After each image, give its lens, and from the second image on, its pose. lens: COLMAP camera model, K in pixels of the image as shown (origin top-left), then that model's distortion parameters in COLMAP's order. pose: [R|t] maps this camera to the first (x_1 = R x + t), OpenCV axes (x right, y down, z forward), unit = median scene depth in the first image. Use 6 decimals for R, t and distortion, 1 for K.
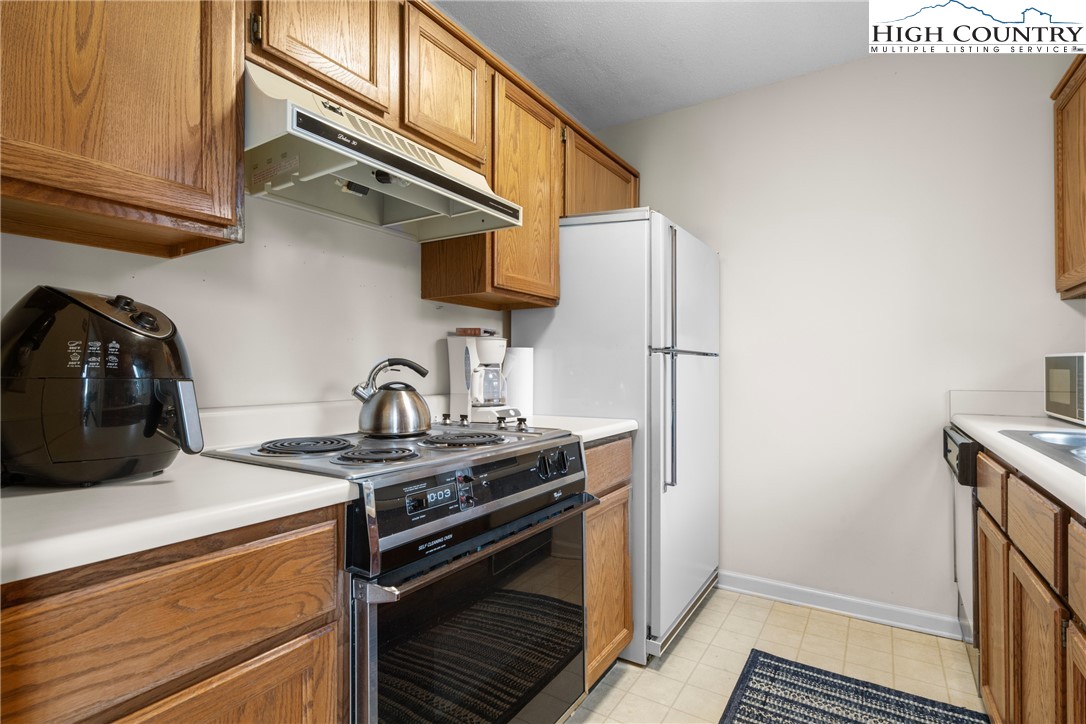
lens RADIAL K [[527.2, 0, 540.6], [0, 527.2, 367.1], [0, 0, 1]] dist [0.003752, 0.000328]
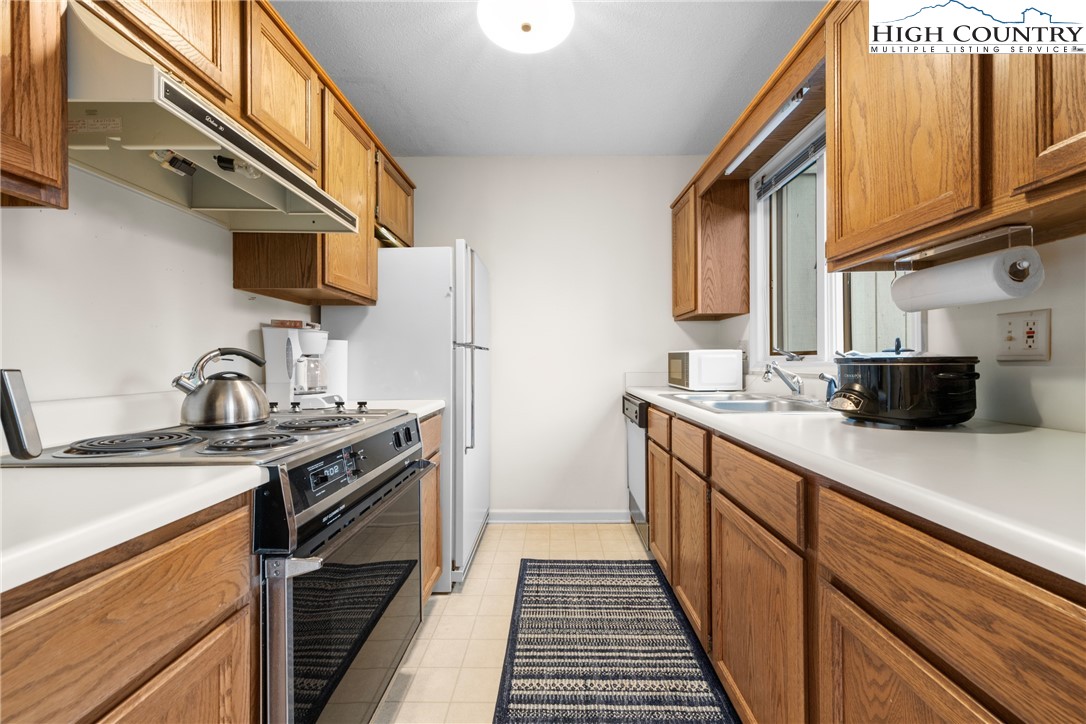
lens RADIAL K [[431.9, 0, 548.3], [0, 431.9, 360.0], [0, 0, 1]] dist [0.008860, -0.001707]
pose [[0.843842, 0.000554, 0.536592, -0.200695], [-0.001500, 0.999998, 0.001327, 0.004243], [-0.536590, -0.001925, 0.843841, -0.009533]]
